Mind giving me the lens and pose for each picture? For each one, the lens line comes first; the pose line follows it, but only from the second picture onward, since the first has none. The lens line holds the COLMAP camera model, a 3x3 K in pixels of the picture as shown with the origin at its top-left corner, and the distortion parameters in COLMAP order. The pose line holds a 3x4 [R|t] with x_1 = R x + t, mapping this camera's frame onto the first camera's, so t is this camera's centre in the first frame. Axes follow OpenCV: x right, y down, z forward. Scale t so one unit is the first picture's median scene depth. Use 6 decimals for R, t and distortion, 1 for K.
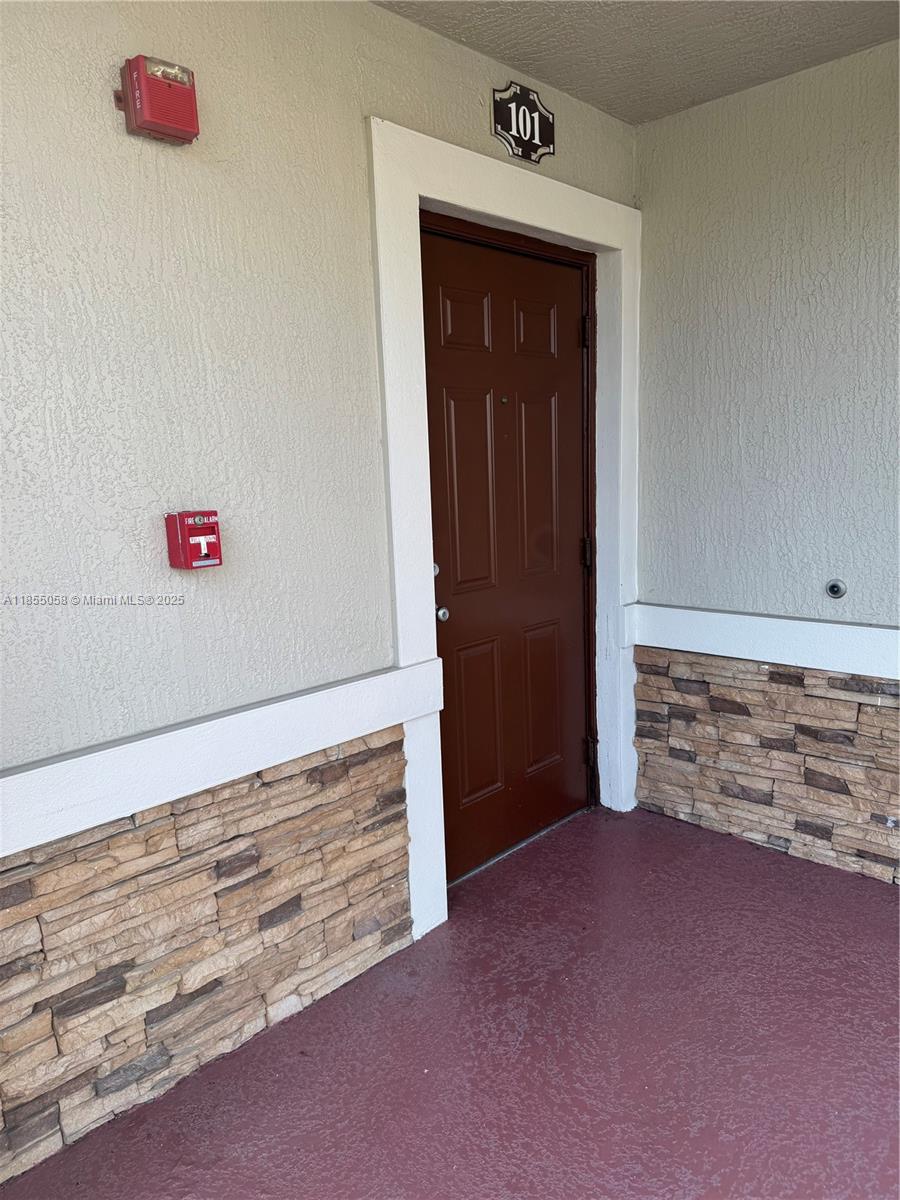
lens RADIAL K [[853.2, 0, 455.2], [0, 853.2, 596.2], [0, 0, 1]] dist [0.043739, -0.042120]
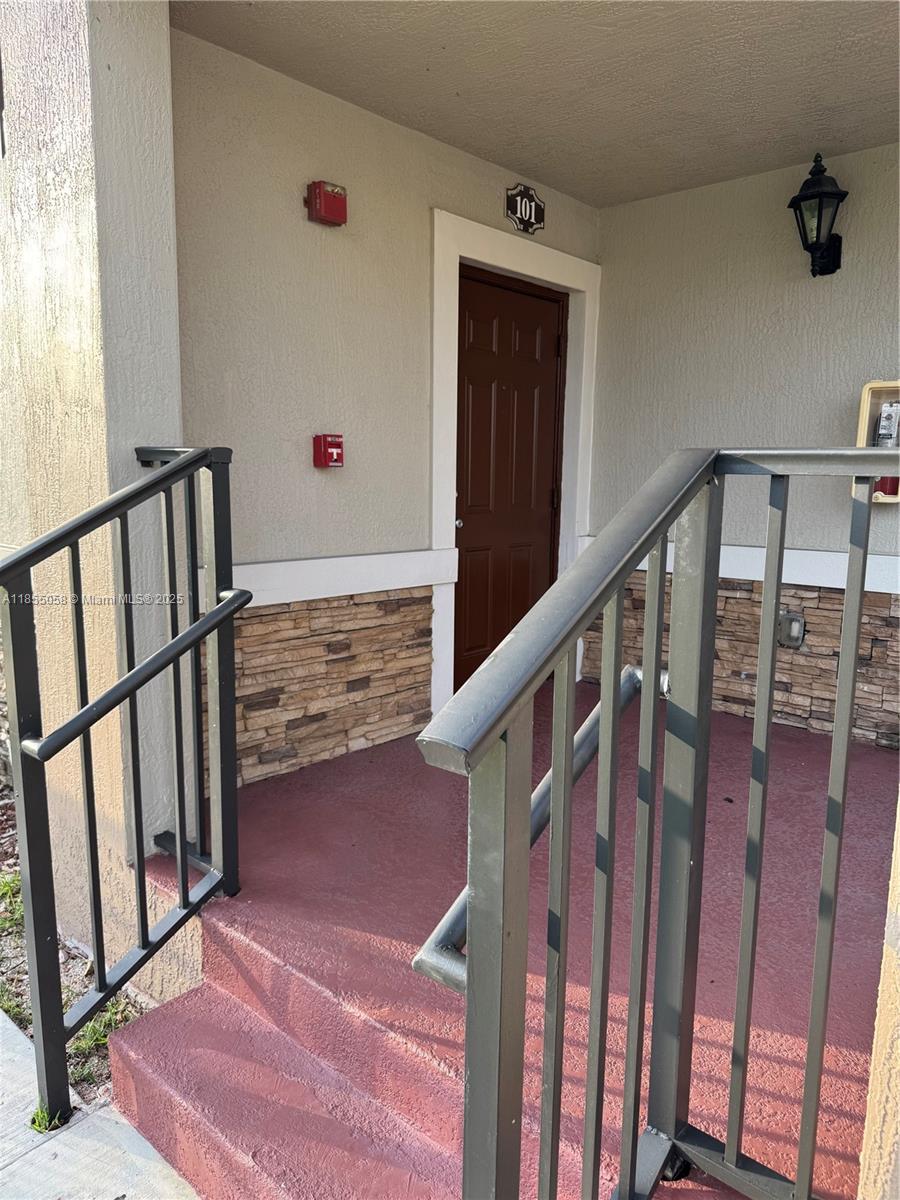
lens RADIAL K [[853.2, 0, 446.2], [0, 853.2, 598.0], [0, 0, 1]] dist [0.043739, -0.042120]
pose [[0.998675, 0.046098, 0.022860, -0.077807], [-0.045802, 0.998862, -0.013281, 0.209790], [-0.023446, 0.012217, 0.999650, -0.635215]]
